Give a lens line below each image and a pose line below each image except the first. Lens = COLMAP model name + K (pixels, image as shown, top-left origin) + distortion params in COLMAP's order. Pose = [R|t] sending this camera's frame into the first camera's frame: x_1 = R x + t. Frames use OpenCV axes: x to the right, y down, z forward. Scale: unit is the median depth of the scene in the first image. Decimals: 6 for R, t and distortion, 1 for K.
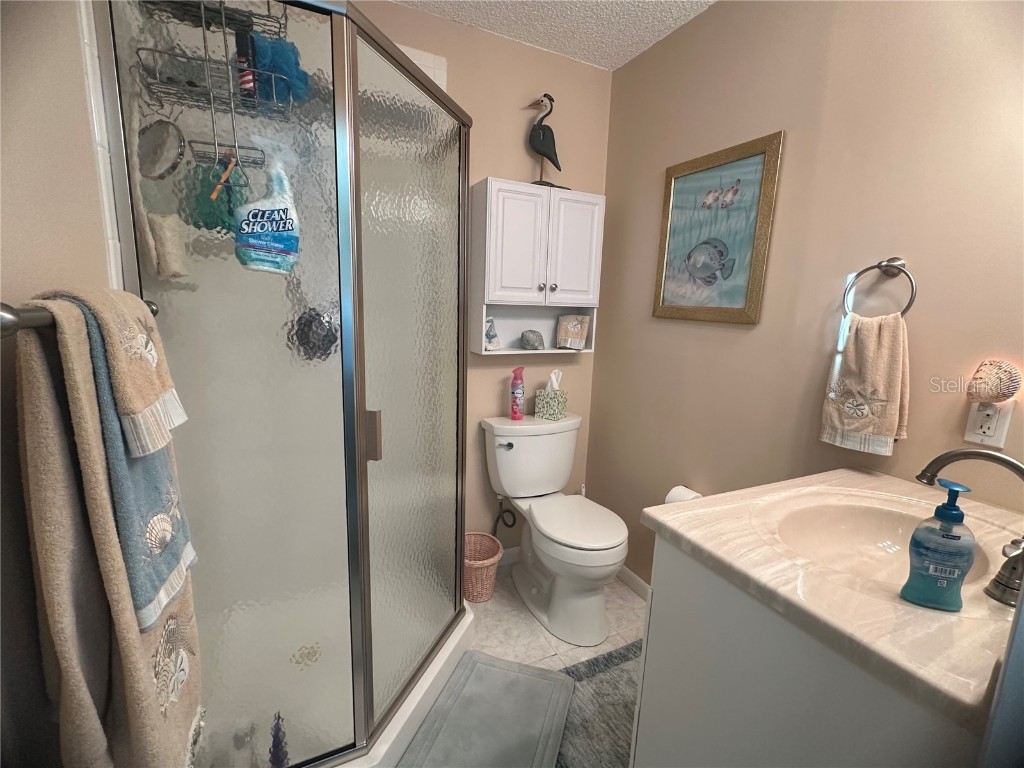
lens RADIAL K [[463.2, 0, 512.0], [0, 463.2, 384.0], [0, 0, 1]] dist [-0.000835, -0.000069]
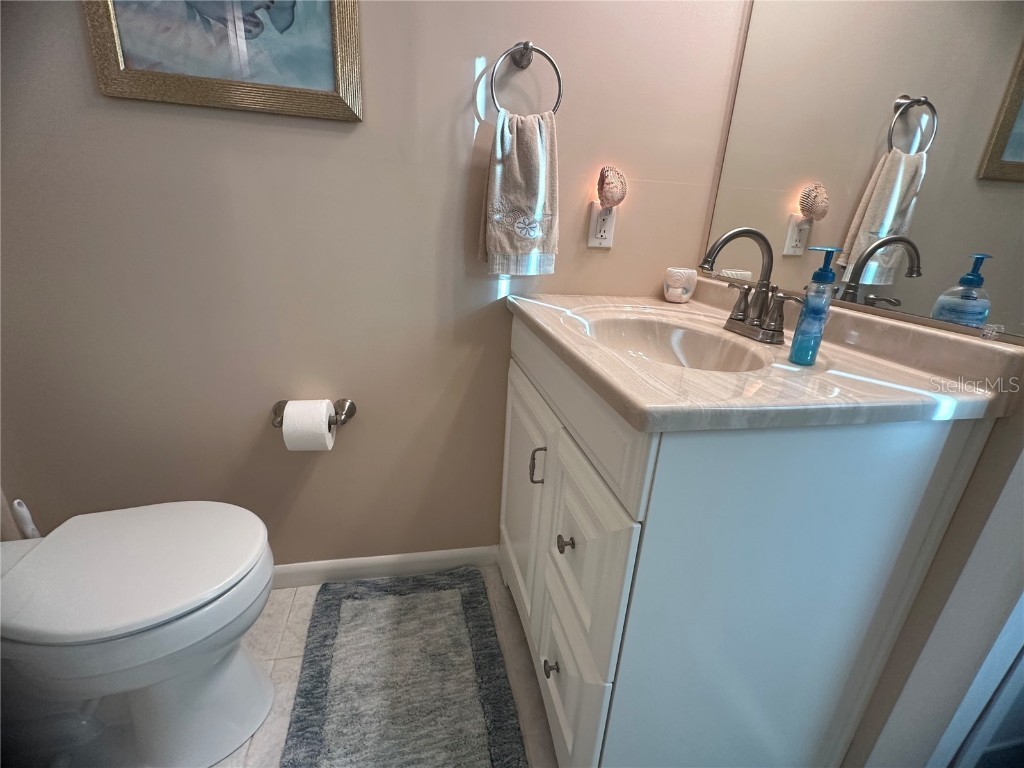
lens RADIAL K [[463.2, 0, 512.0], [0, 463.2, 384.0], [0, 0, 1]] dist [-0.000835, -0.000069]
pose [[0.247474, -0.352479, 0.902505, -0.175437], [0.117979, 0.935510, 0.333019, 0.031068], [-0.961685, 0.024063, 0.273100, 0.730935]]
